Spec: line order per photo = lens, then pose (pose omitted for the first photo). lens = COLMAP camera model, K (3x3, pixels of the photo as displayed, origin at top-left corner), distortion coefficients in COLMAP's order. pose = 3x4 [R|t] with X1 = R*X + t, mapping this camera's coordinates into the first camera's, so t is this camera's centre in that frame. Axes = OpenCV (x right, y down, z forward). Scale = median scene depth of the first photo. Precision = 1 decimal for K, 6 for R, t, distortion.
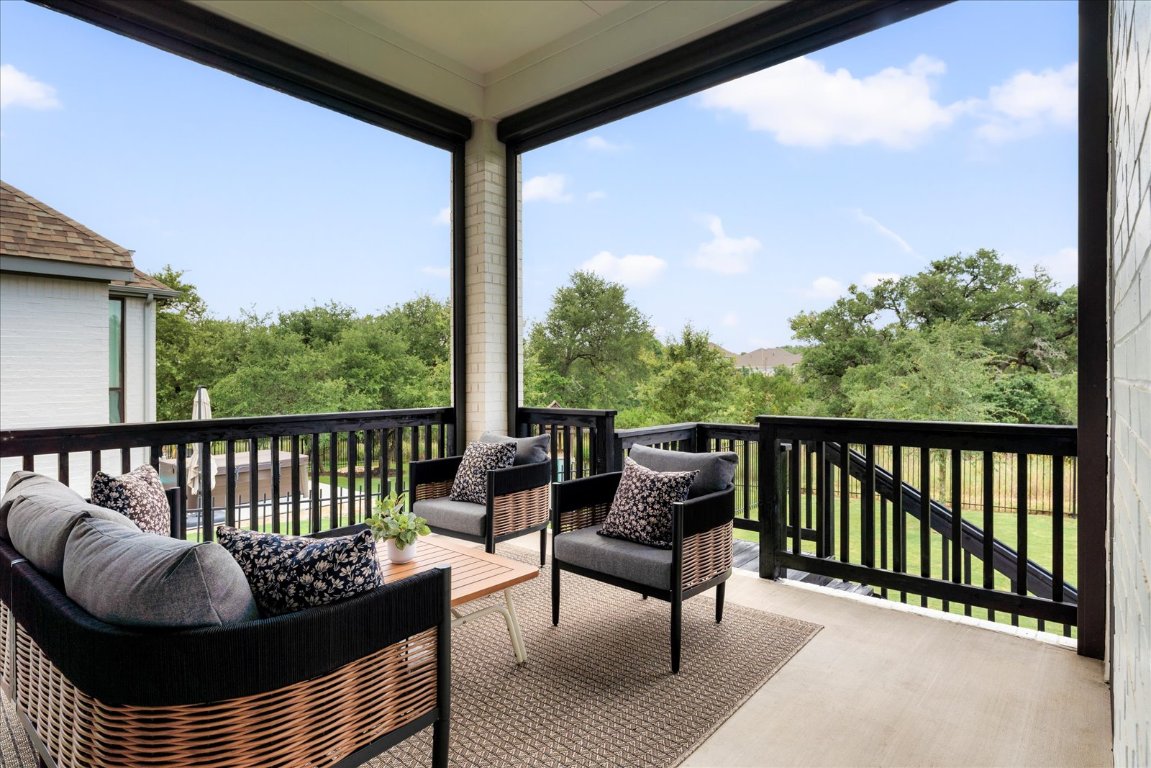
lens RADIAL K [[594.6, 0, 583.5], [0, 594.6, 379.6], [0, 0, 1]] dist [-0.002293, -0.000816]
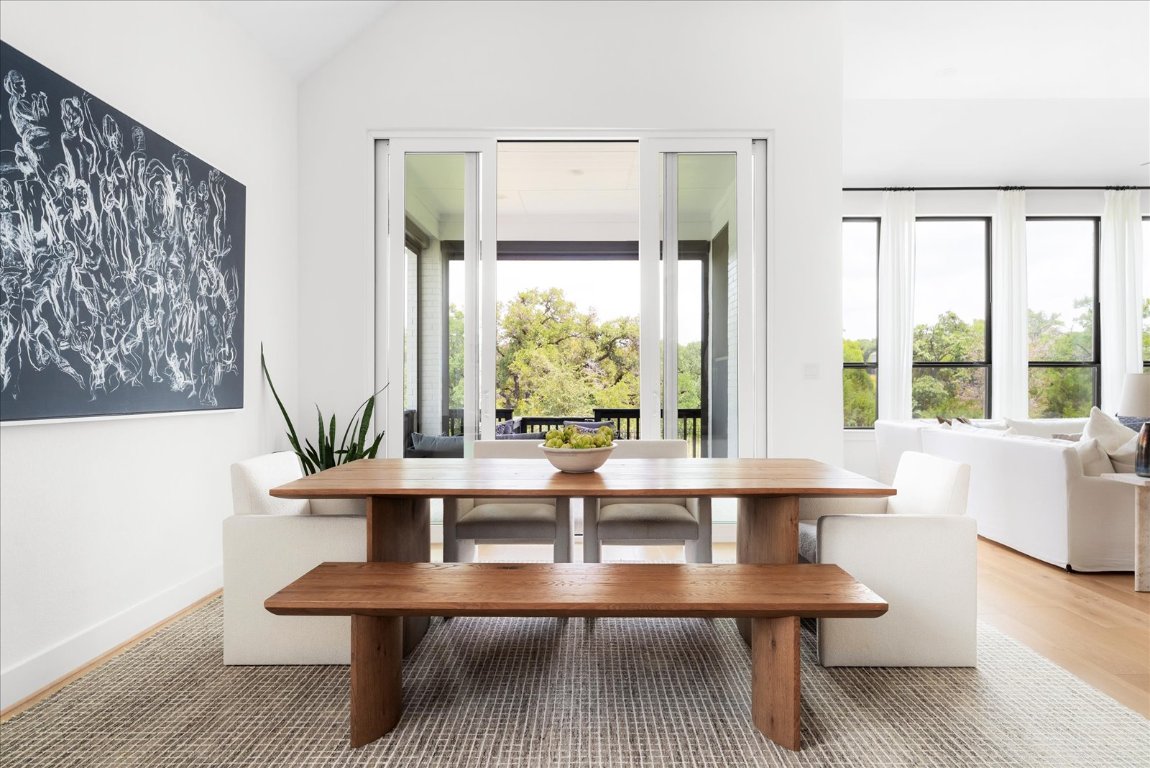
lens RADIAL K [[665.8, 0, 584.2], [0, 665.8, 383.6], [0, 0, 1]] dist [0.001992, 0.000198]
pose [[0.766798, 0.006382, 0.641856, -0.185925], [-0.000211, 0.999953, -0.009690, -0.001384], [-0.641888, 0.007295, 0.766764, -0.125529]]
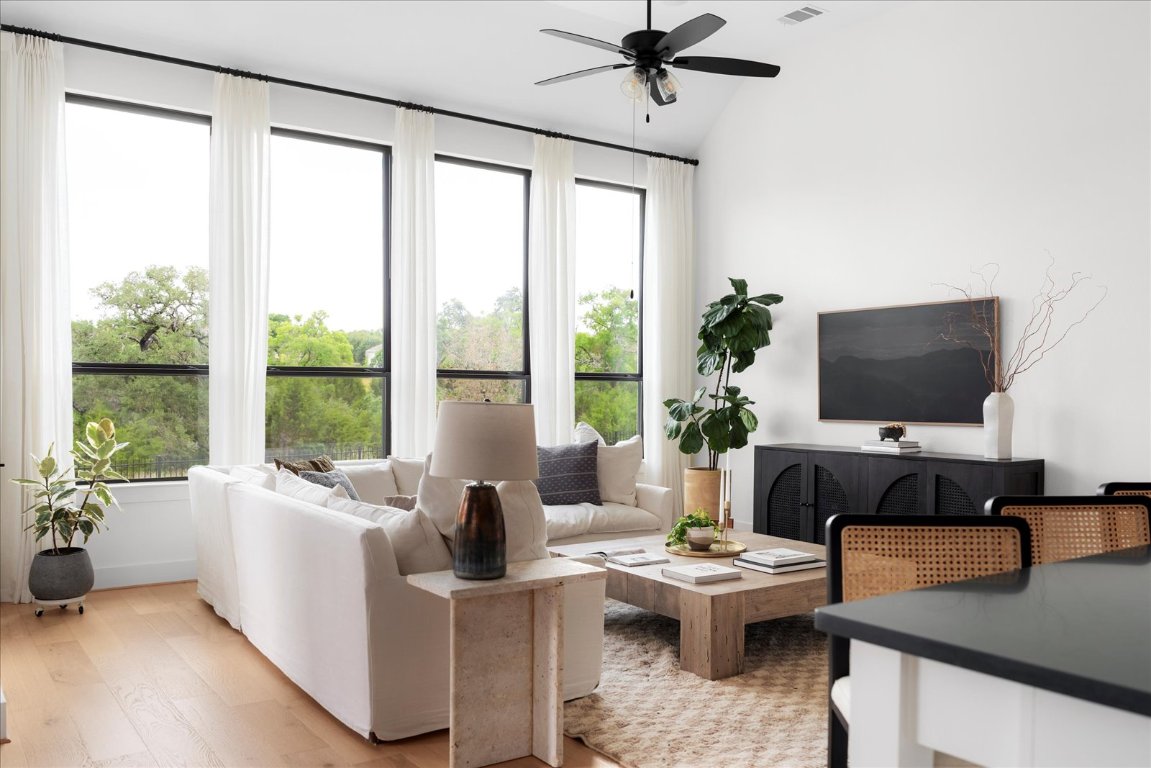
lens RADIAL K [[943.5, 0, 573.9], [0, 943.5, 414.2], [0, 0, 1]] dist [-0.003871, -0.005064]
pose [[0.252958, -0.014278, 0.967372, -0.113107], [-0.004535, 0.999863, 0.015944, -0.005261], [-0.967467, -0.008420, 0.252859, -0.136017]]
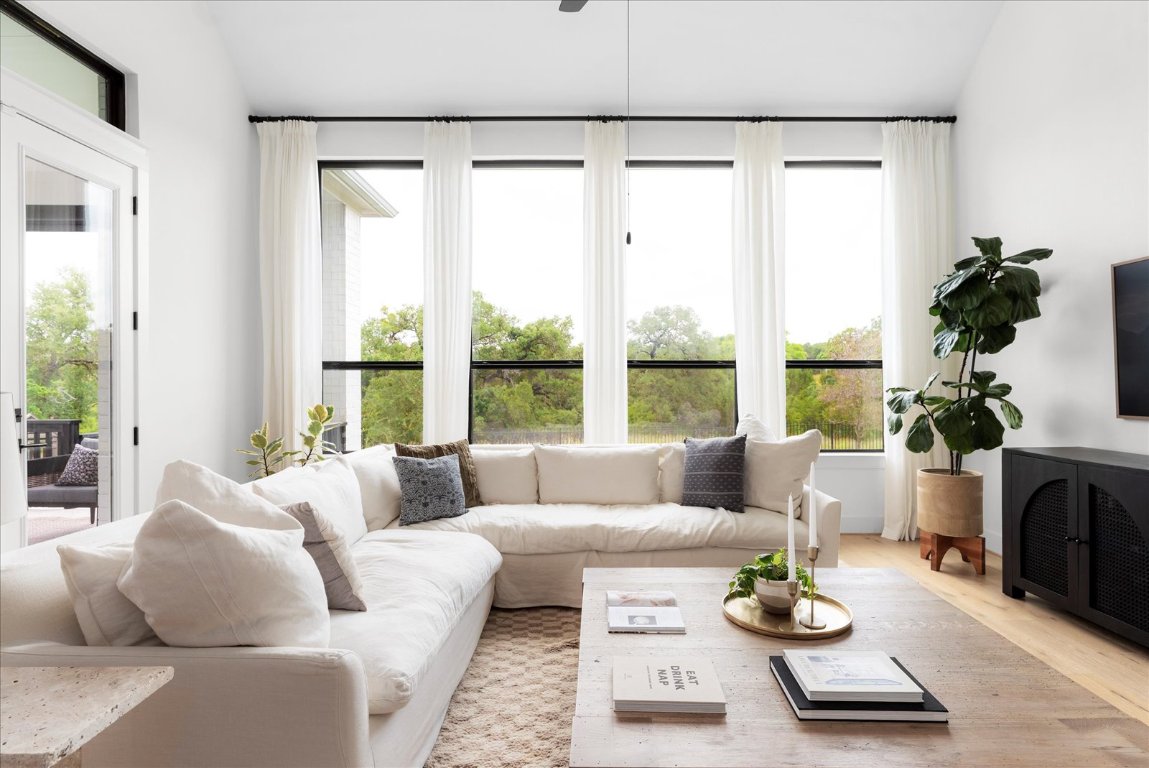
lens RADIAL K [[593.5, 0, 582.4], [0, 593.5, 379.6], [0, 0, 1]] dist [-0.002293, -0.000816]
pose [[0.764307, 0.010064, 0.644774, 0.009714], [-0.002344, 0.999915, -0.012829, -0.005239], [-0.644848, 0.008294, 0.764266, -0.157900]]
